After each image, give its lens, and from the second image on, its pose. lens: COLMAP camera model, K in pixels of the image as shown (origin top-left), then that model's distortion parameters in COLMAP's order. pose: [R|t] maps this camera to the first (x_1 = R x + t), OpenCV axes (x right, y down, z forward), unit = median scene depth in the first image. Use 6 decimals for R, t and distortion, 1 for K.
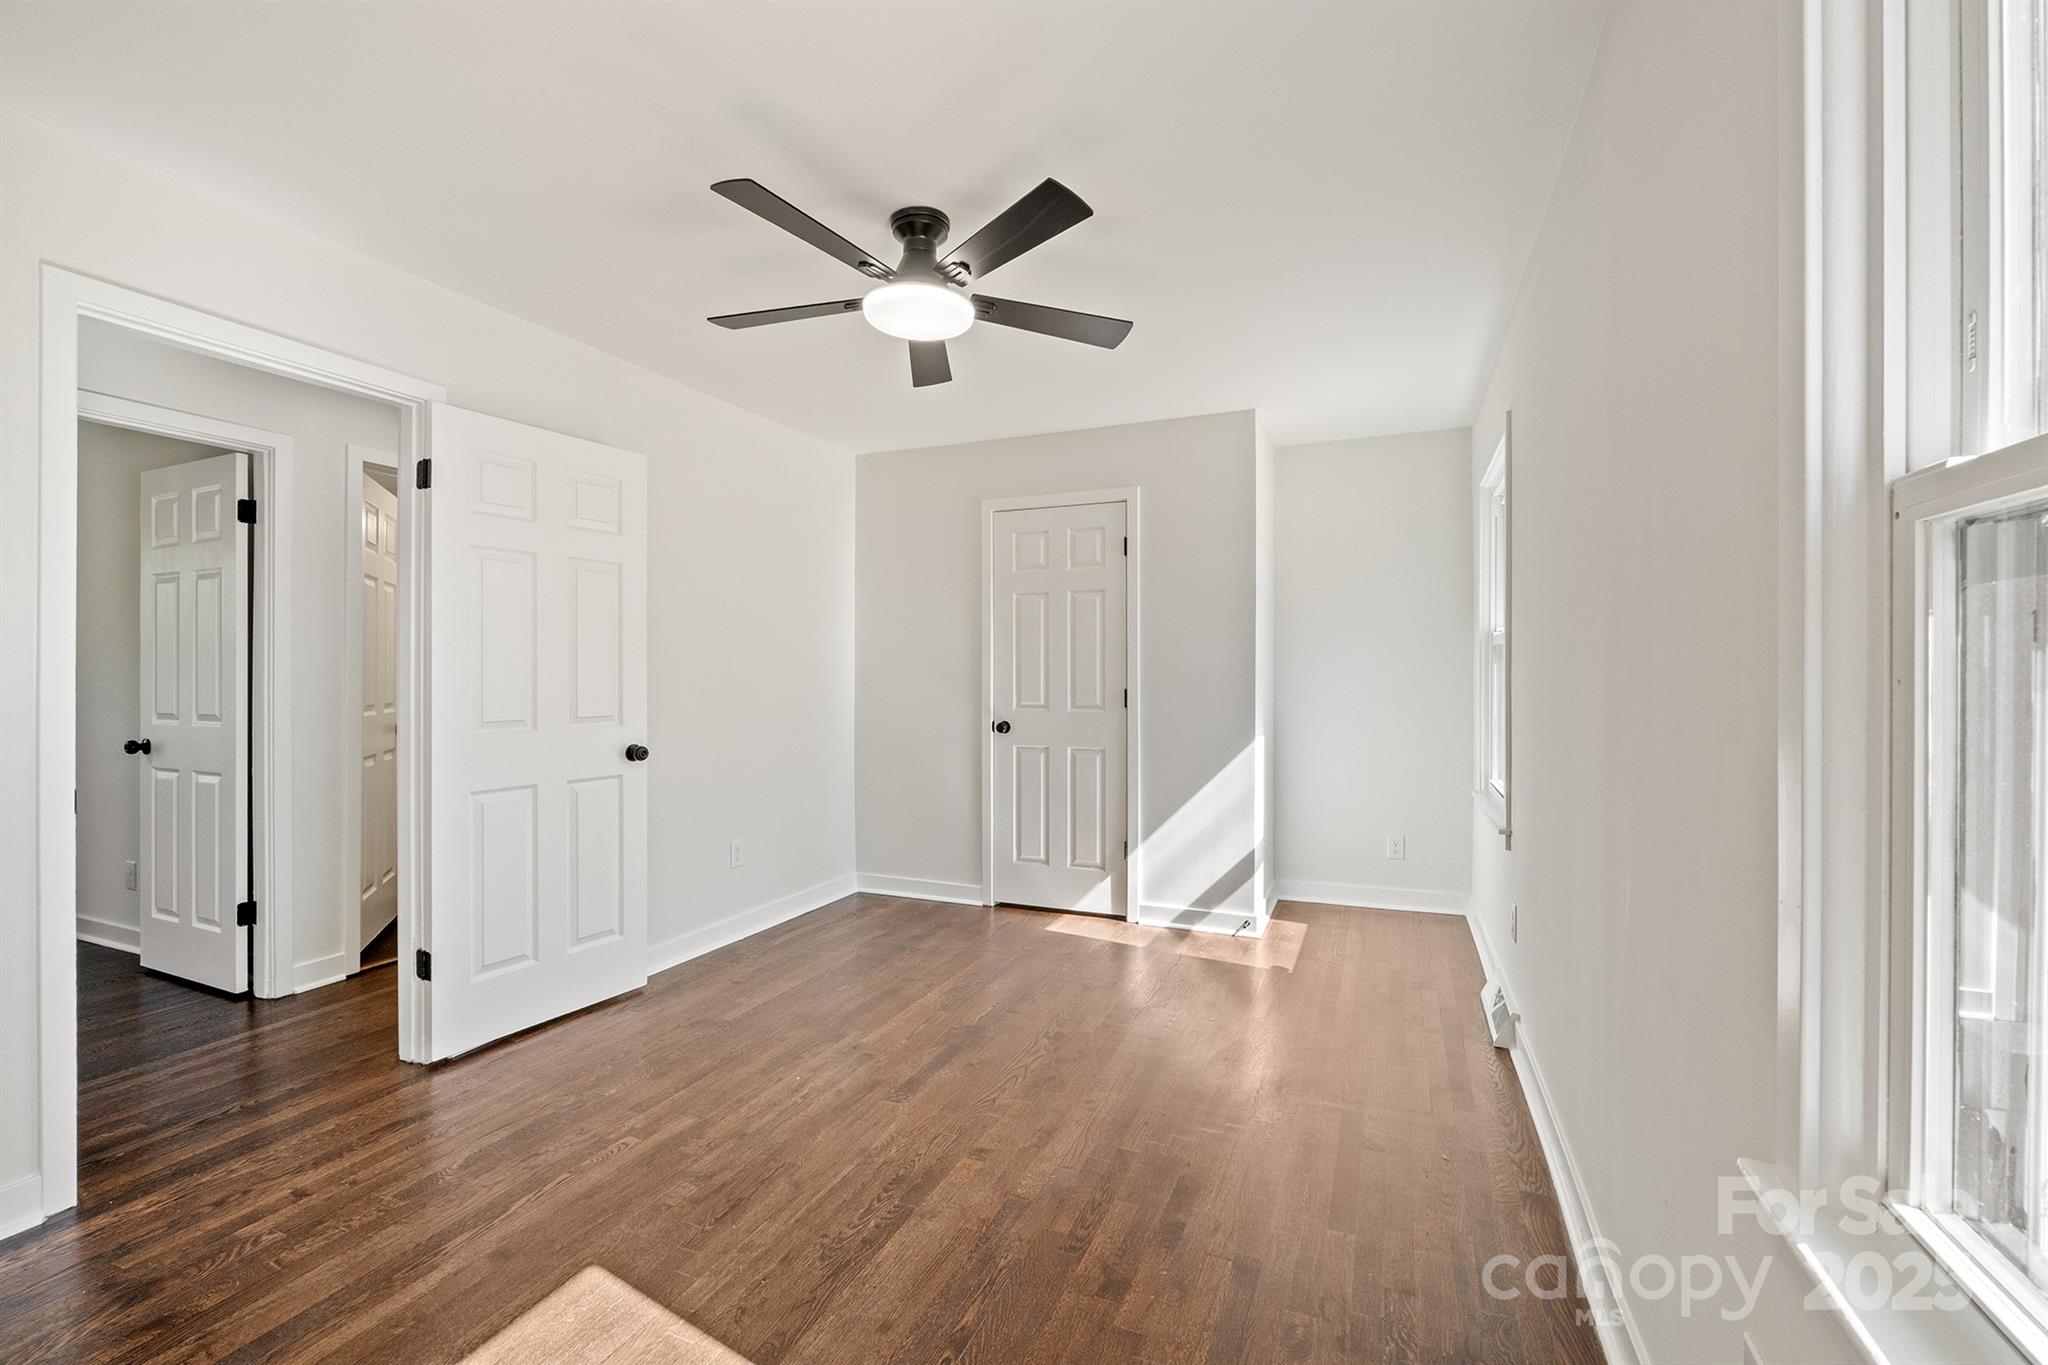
lens RADIAL K [[872.5, 0, 1032.9], [0, 872.5, 676.2], [0, 0, 1]] dist [-0.011974, -0.000493]
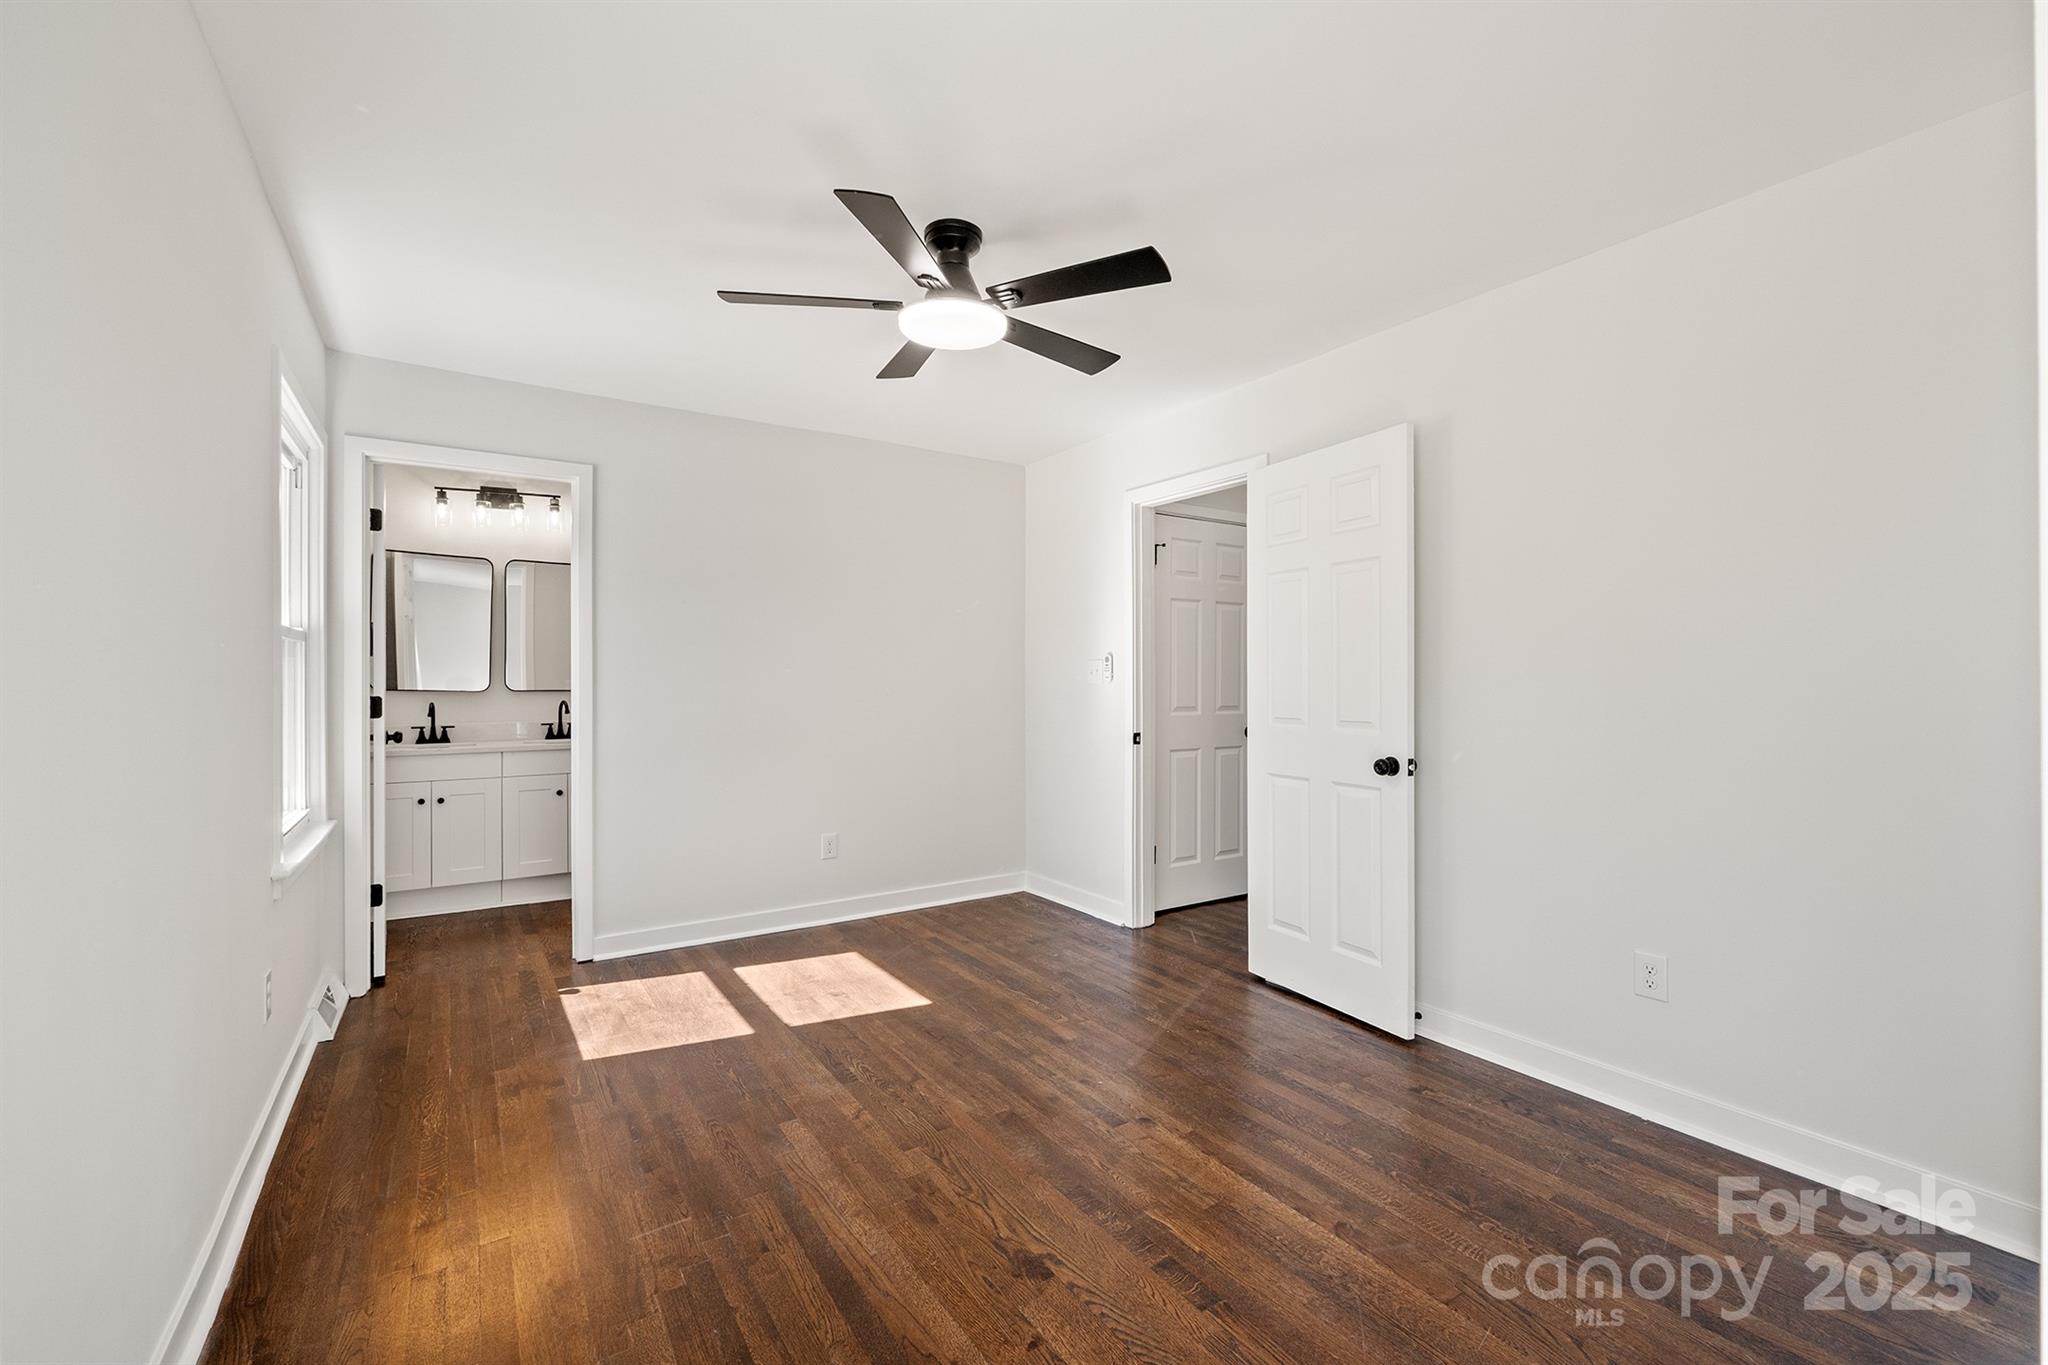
lens RADIAL K [[872.5, 0, 1039.7], [0, 872.5, 682.0], [0, 0, 1]] dist [-0.011974, -0.000493]
pose [[-0.559282, 0.002383, -0.828974, 0.395087], [-0.000691, 0.999994, 0.003340, -0.000951], [0.828977, 0.002441, -0.559277, 0.990472]]
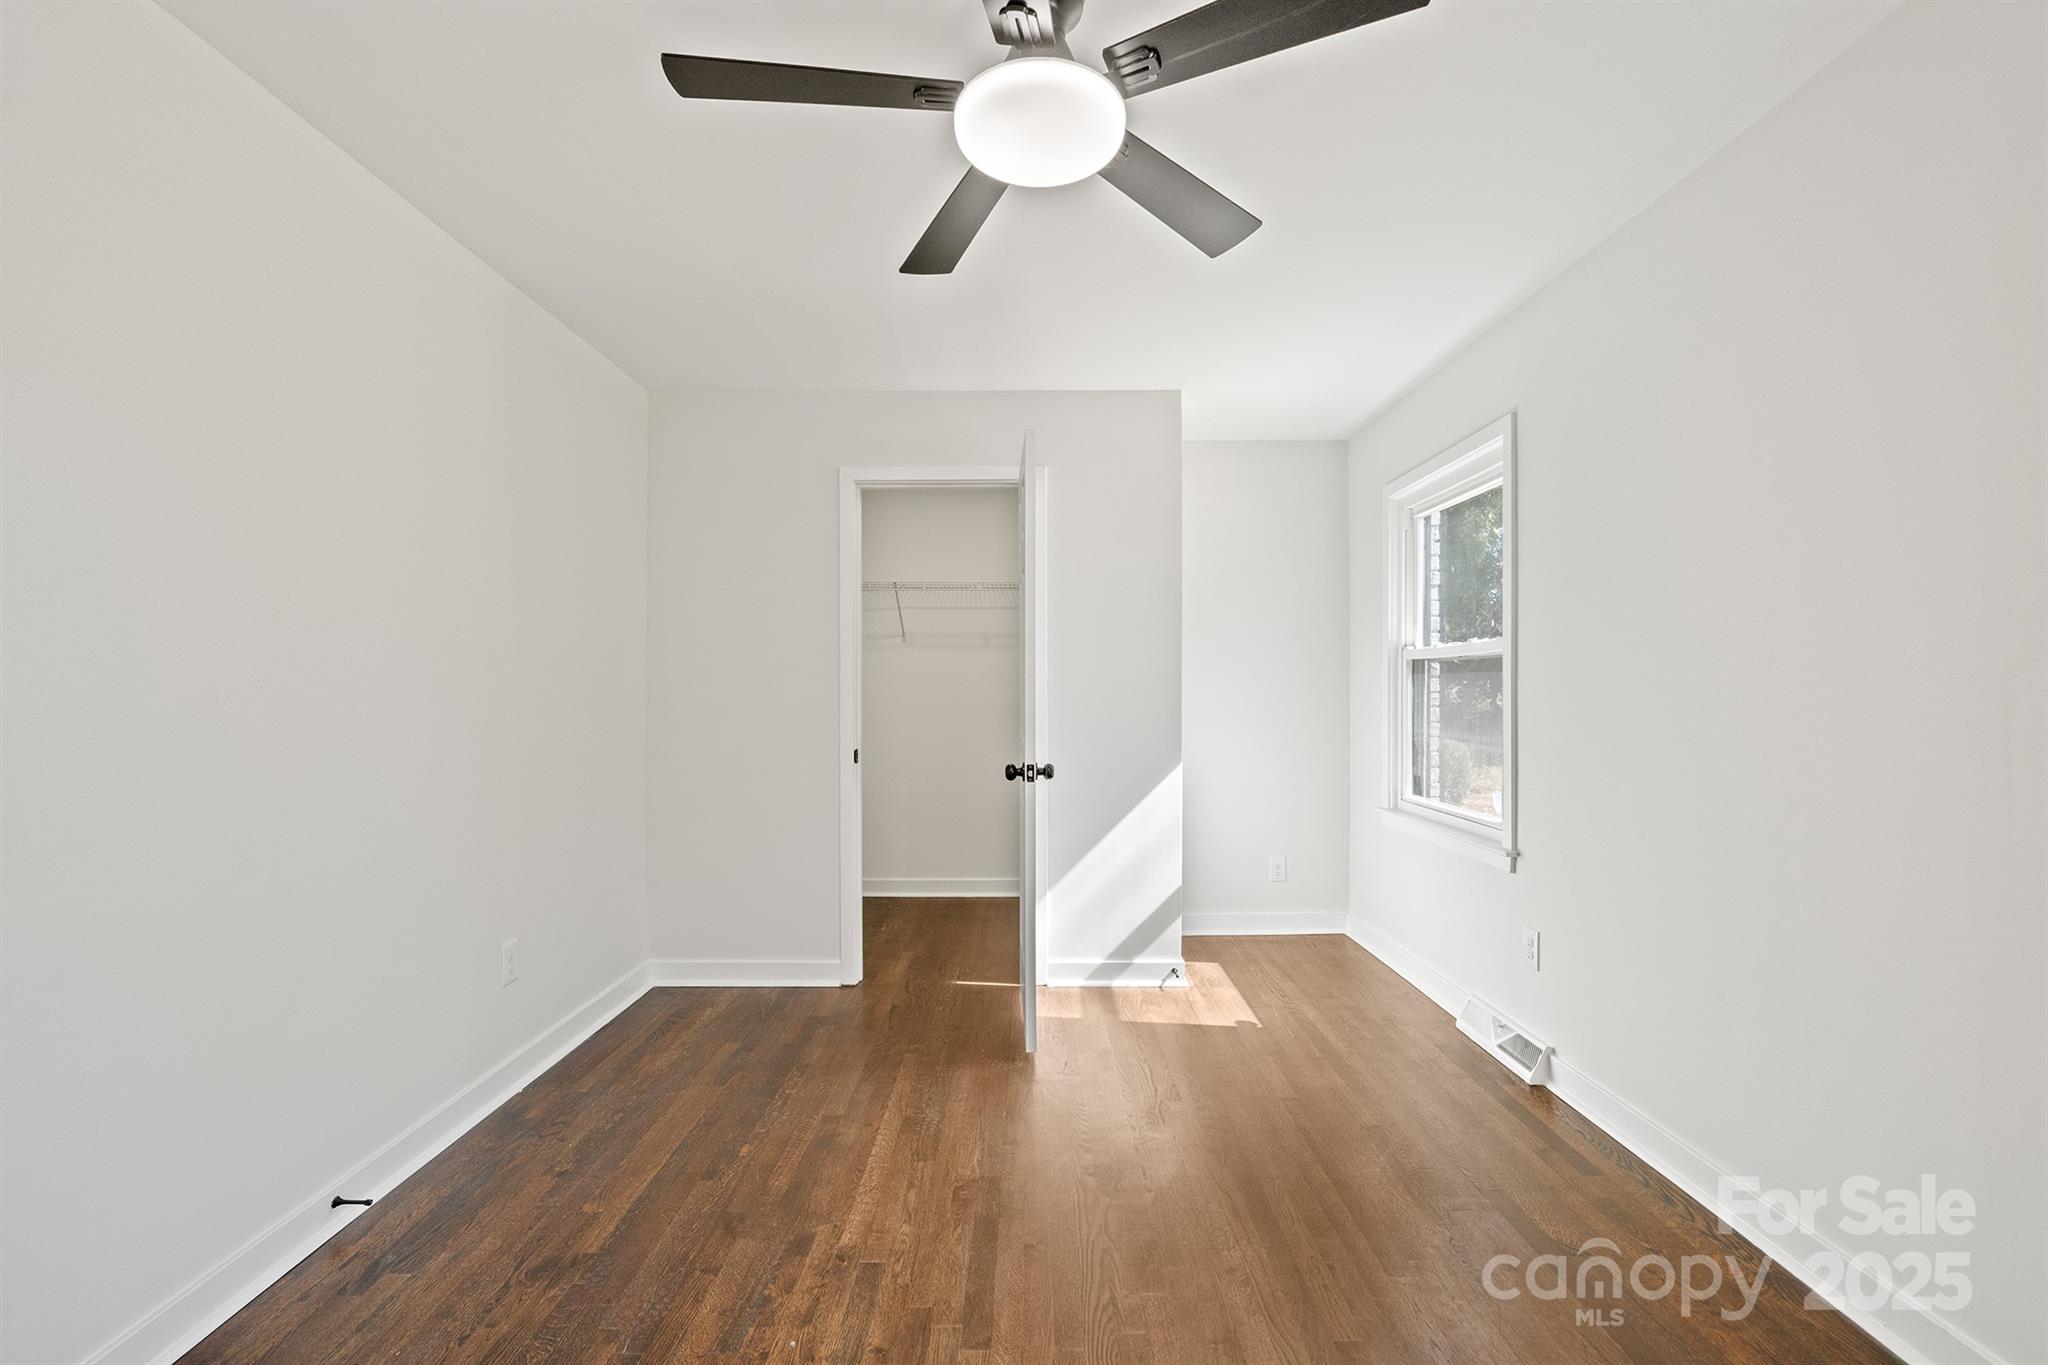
lens RADIAL K [[872.5, 0, 1026.6], [0, 872.5, 692.0], [0, 0, 1]] dist [-0.011974, -0.000493]
pose [[0.921237, -0.001626, 0.388998, -0.235445], [0.002104, 0.999997, -0.000802, 0.001083], [-0.388996, 0.001557, 0.921238, 0.244919]]
